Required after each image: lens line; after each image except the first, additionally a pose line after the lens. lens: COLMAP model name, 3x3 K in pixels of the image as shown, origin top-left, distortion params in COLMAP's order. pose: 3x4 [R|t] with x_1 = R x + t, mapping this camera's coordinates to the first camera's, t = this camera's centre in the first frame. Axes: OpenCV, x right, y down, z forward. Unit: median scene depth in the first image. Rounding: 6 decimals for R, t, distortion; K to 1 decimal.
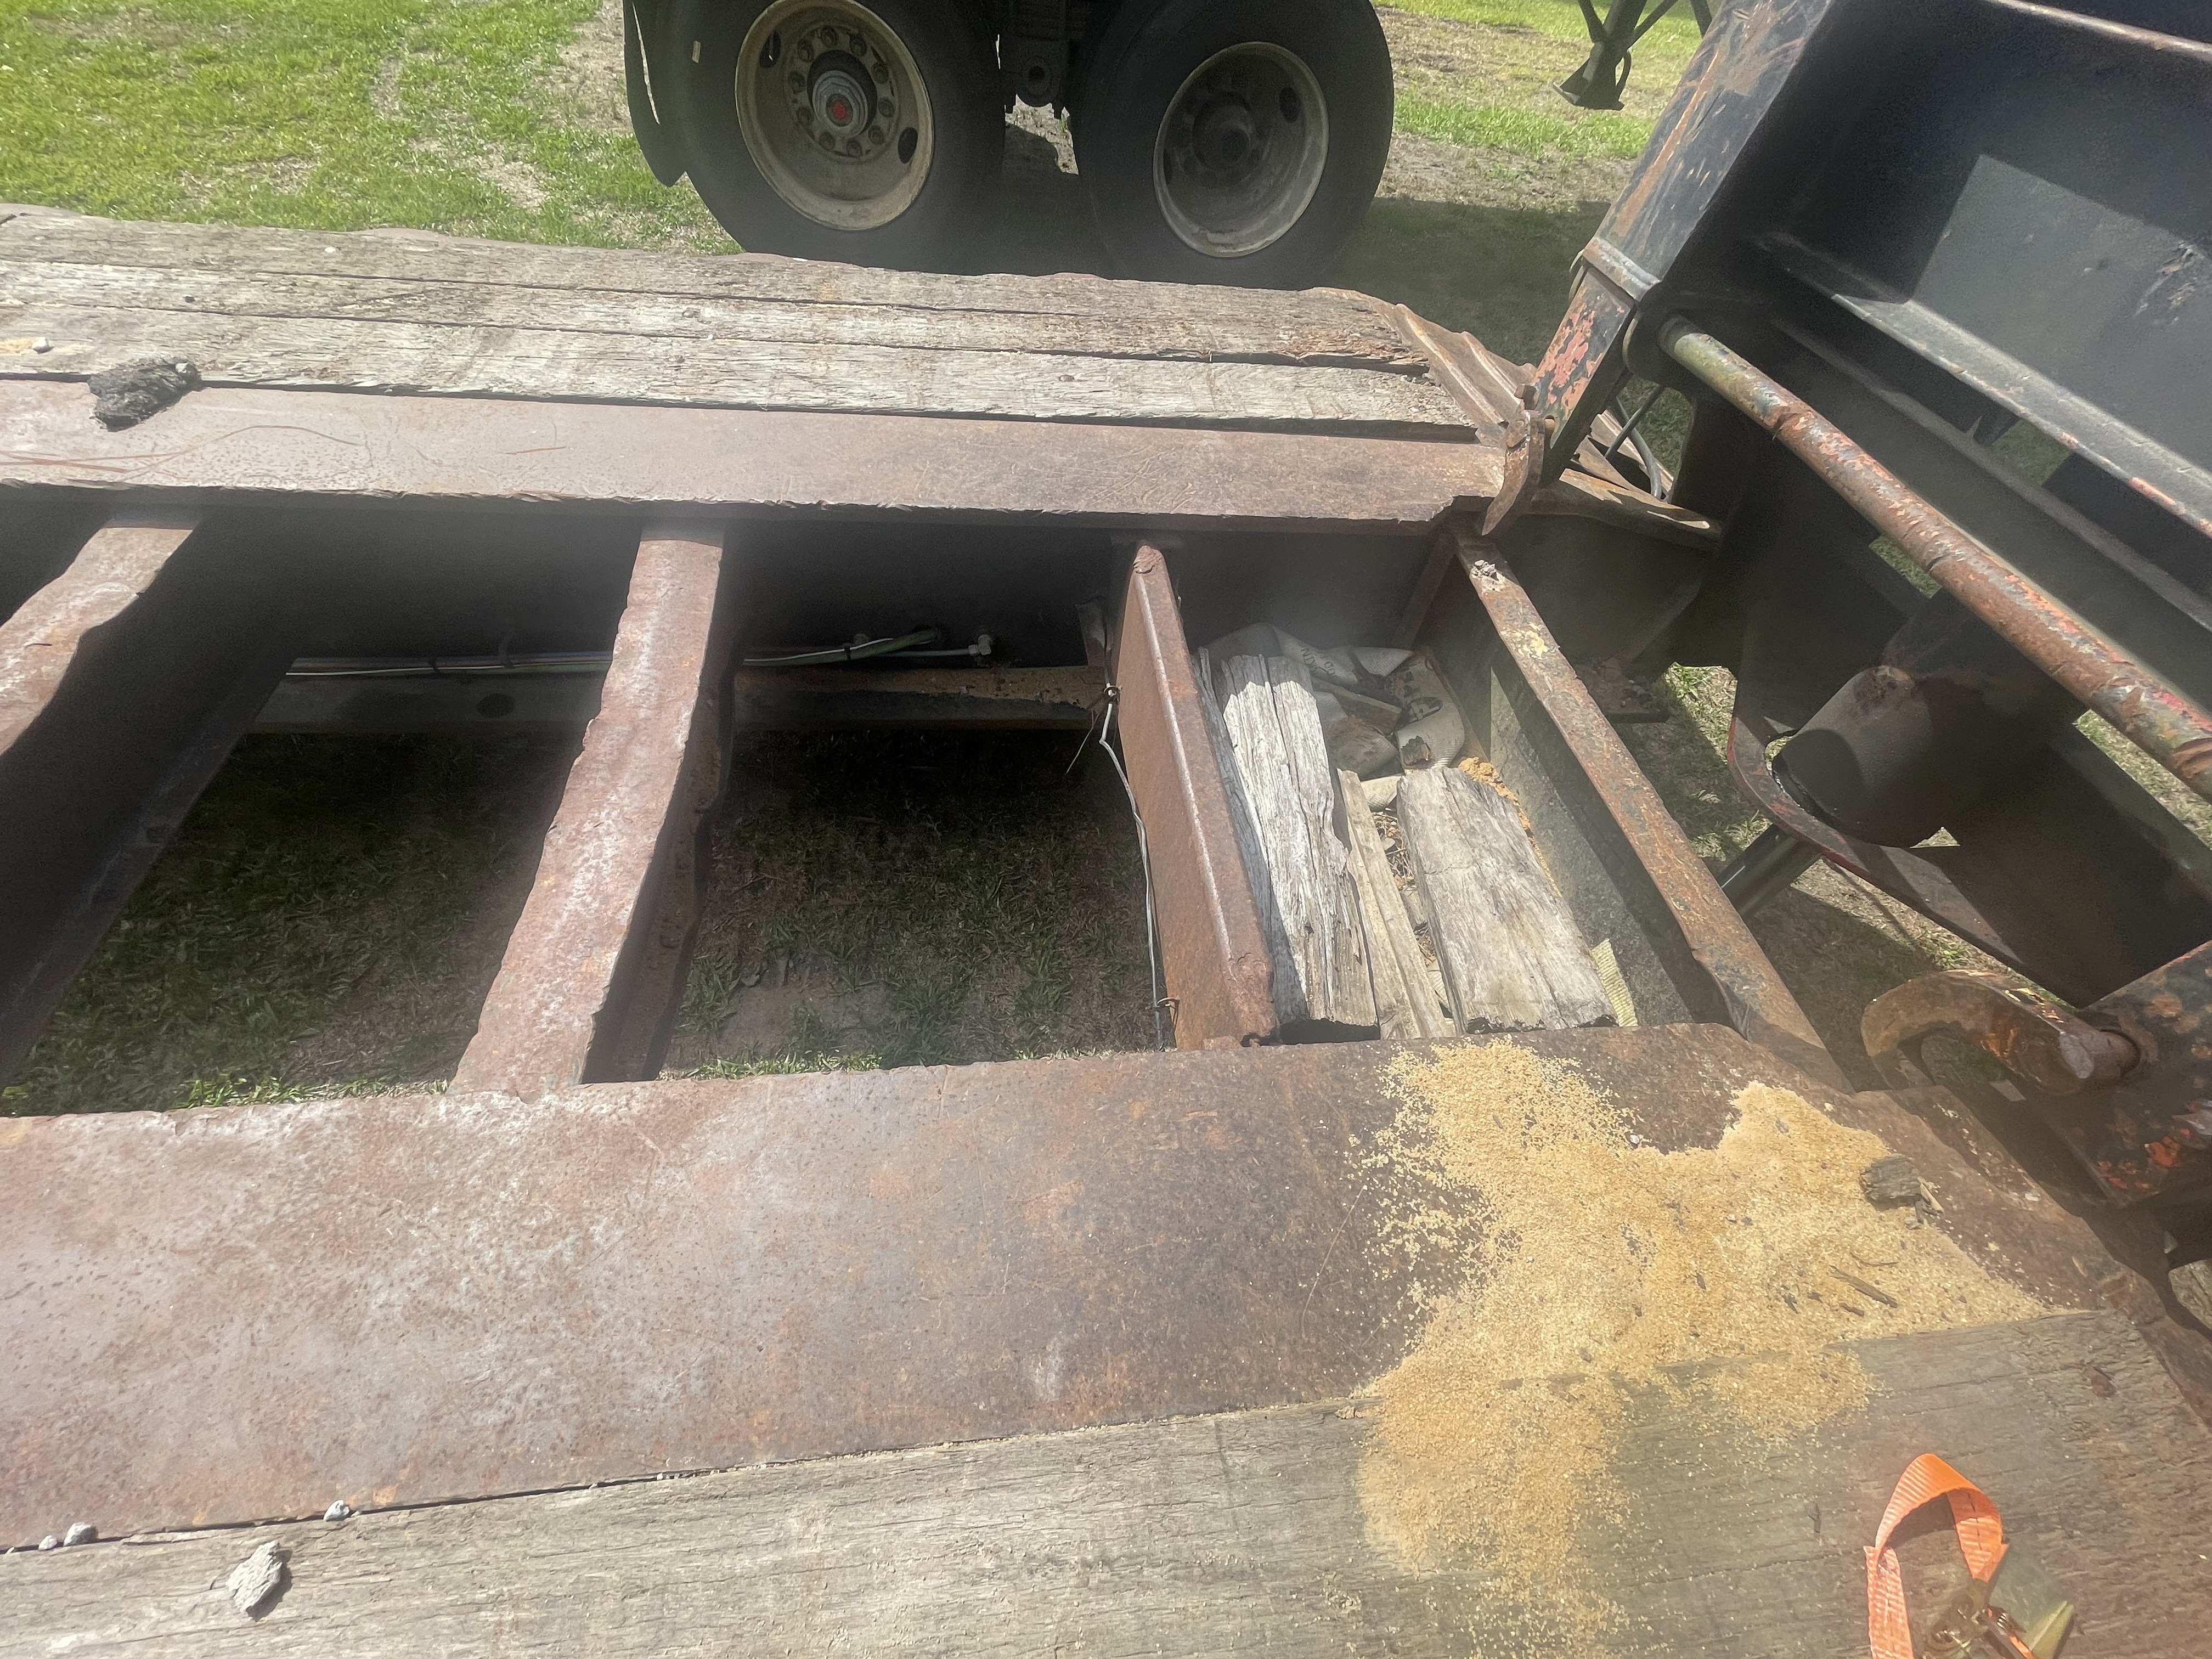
lens RADIAL K [[896.2, 0, 1106.0], [0, 896.2, 829.5], [0, 0, 1]] dist [-0.001320, -0.000469]
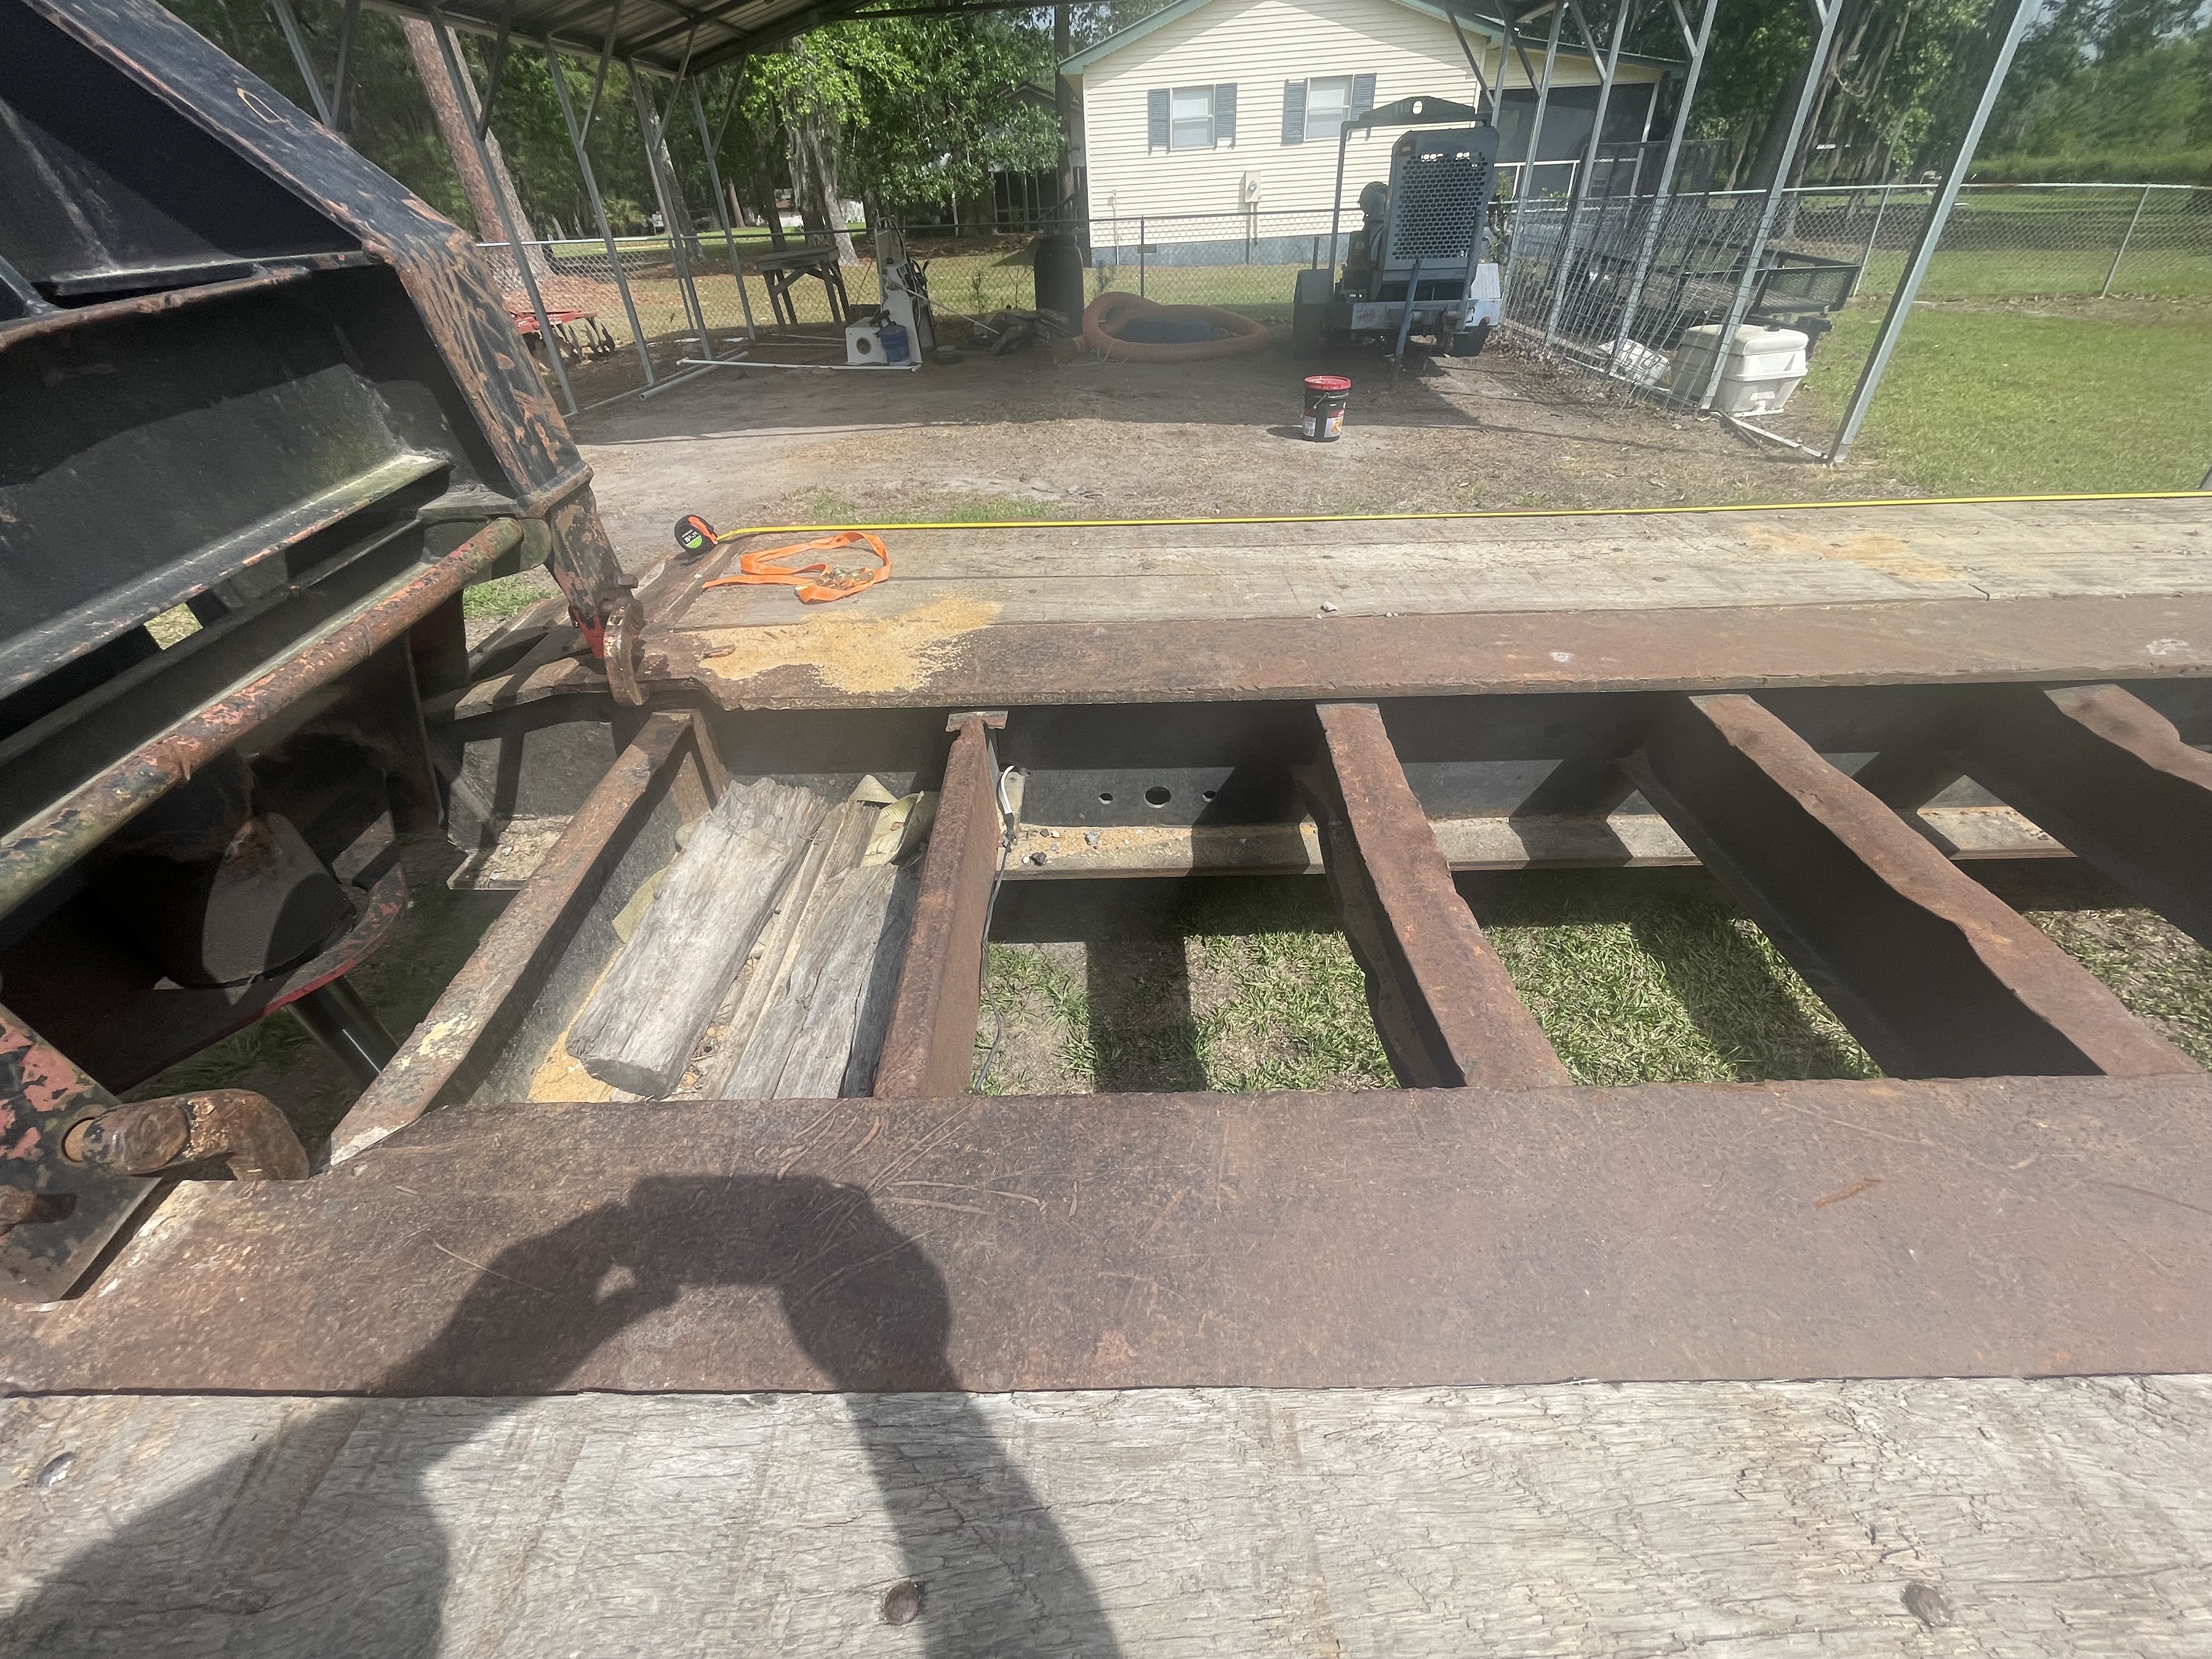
lens RADIAL K [[896.2, 0, 1106.0], [0, 896.2, 829.5], [0, 0, 1]] dist [-0.001320, -0.000469]
pose [[-0.991297, -0.120646, 0.052684, -0.159857], [0.050963, 0.017305, 0.998551, -1.158752], [-0.121382, 0.992545, -0.011006, 0.887588]]
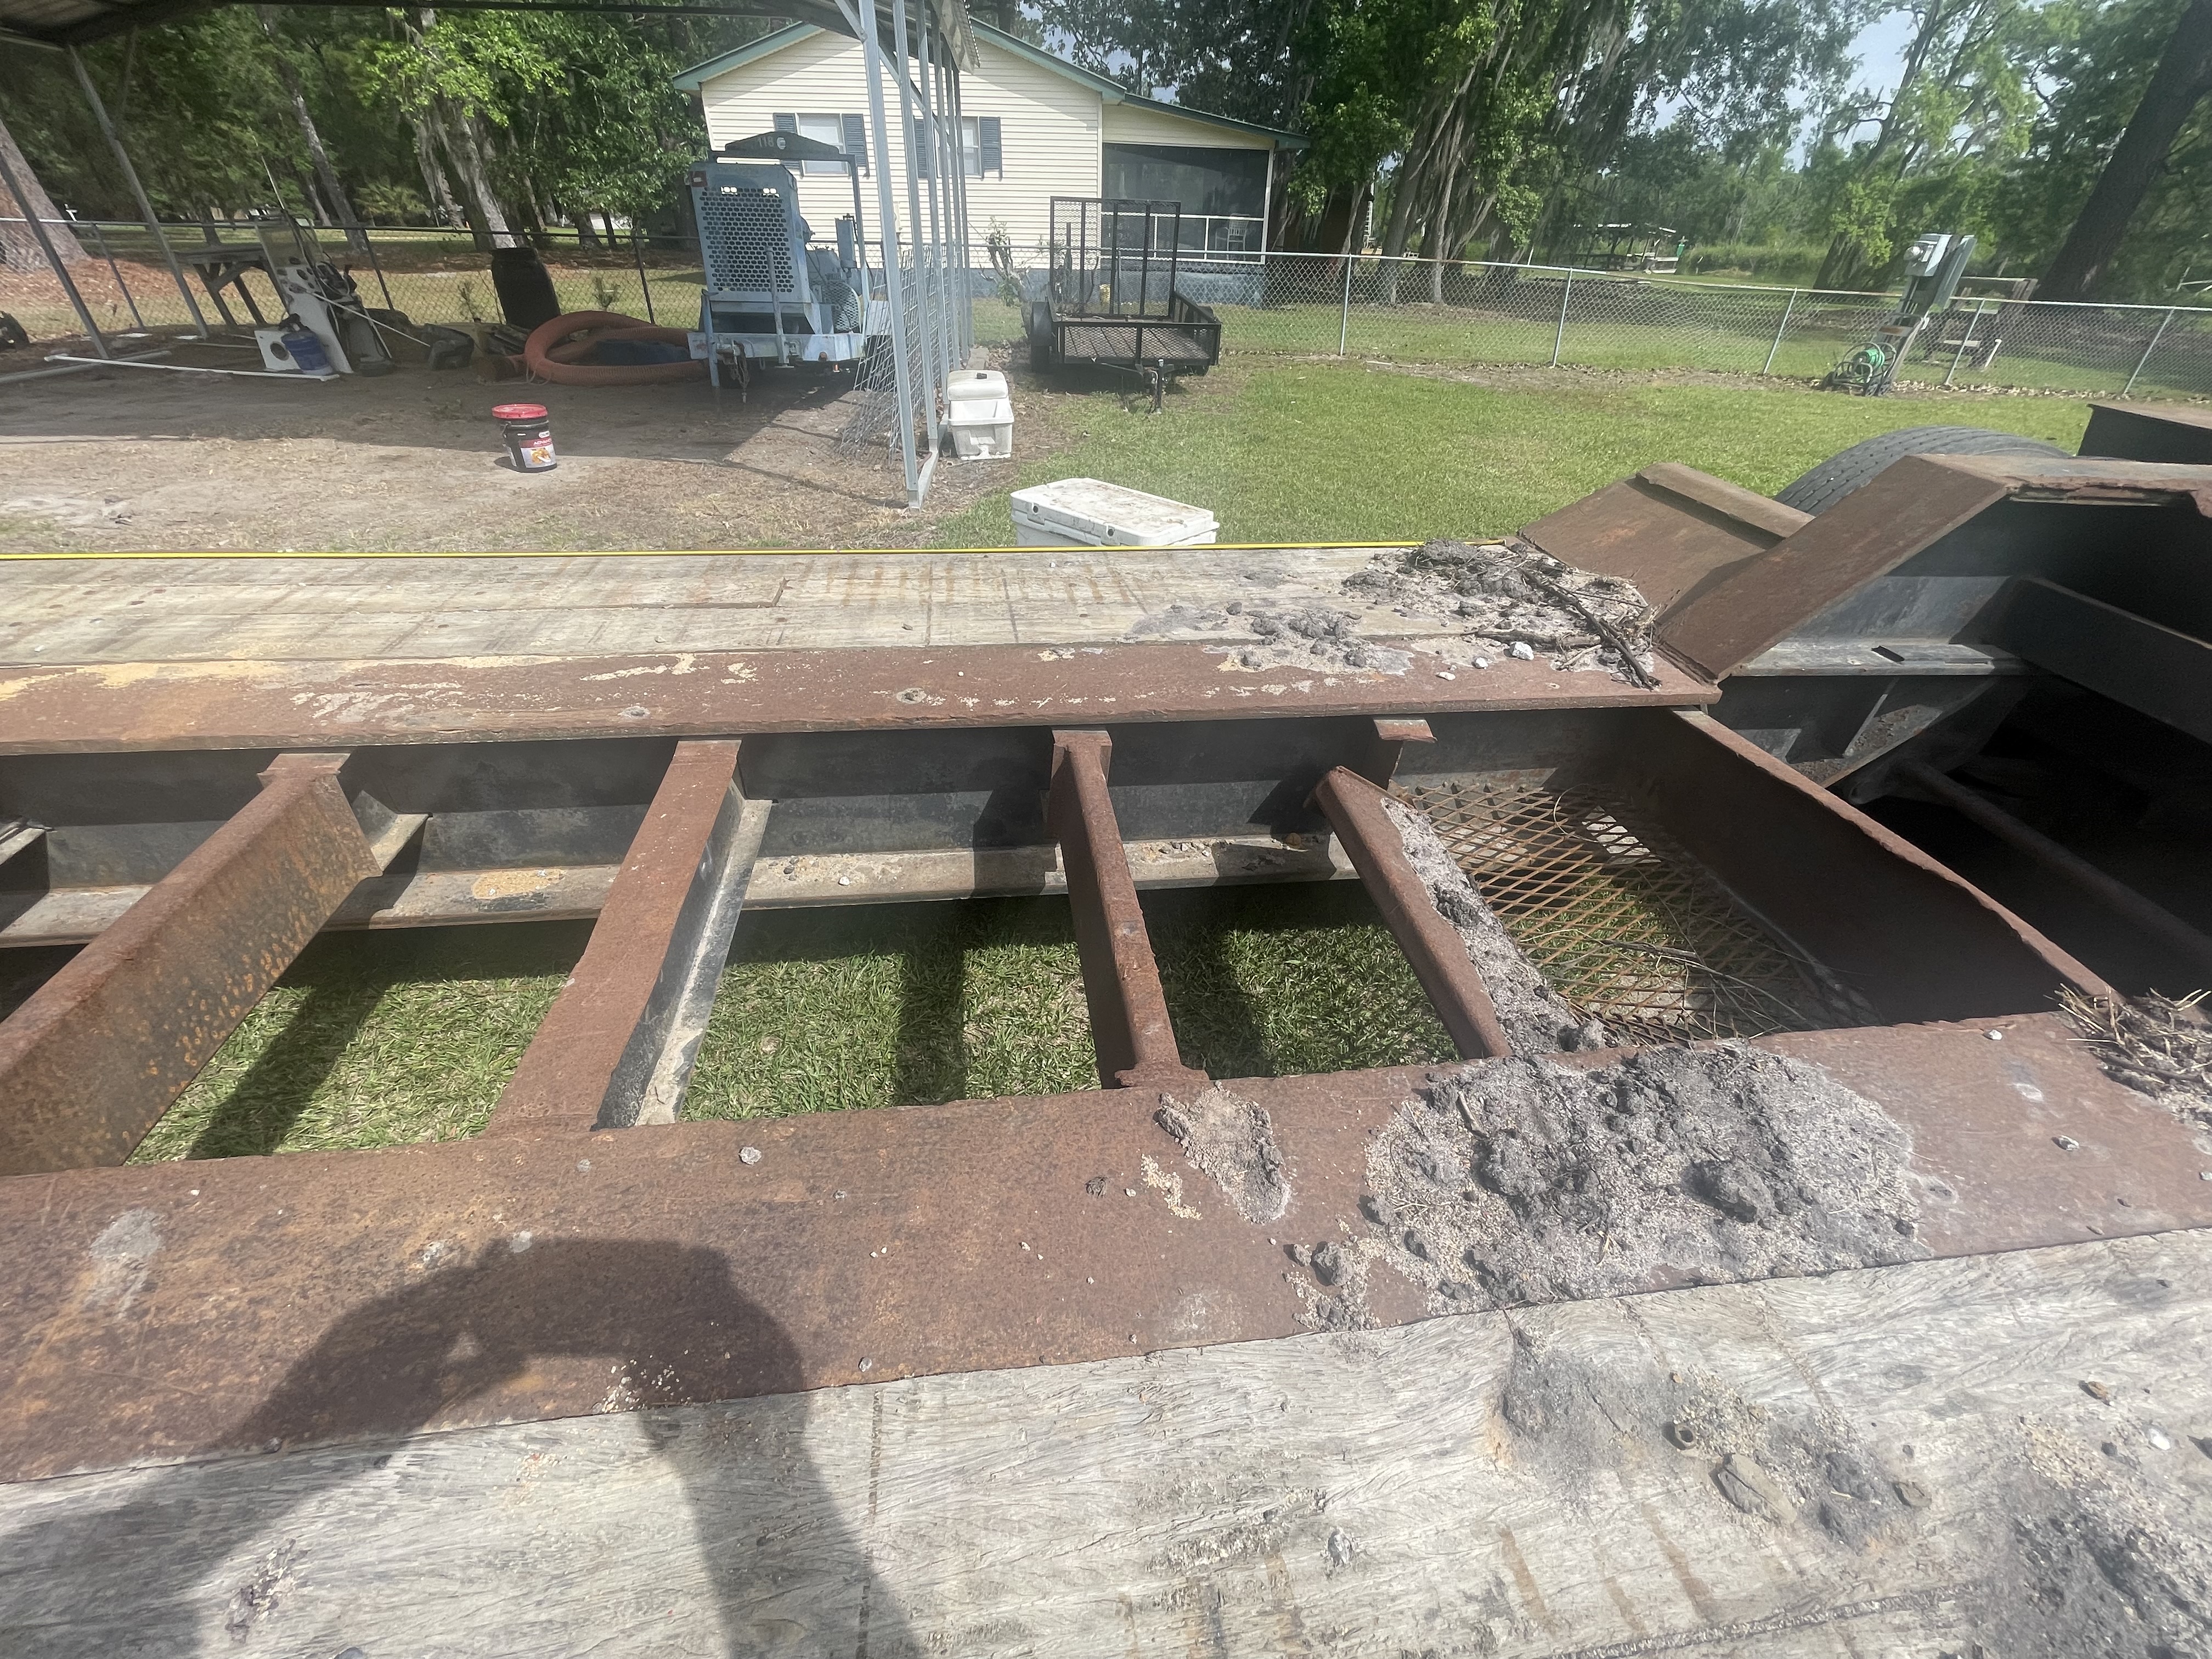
lens RADIAL K [[884.2, 0, 1102.3], [0, 884.2, 840.4], [0, 0, 1]] dist [-0.001256, -0.001200]
pose [[-0.991729, -0.103339, -0.076119, -0.336002], [-0.079226, 0.026297, 0.996510, -1.153871], [-0.100977, 0.994299, -0.034267, 0.861179]]
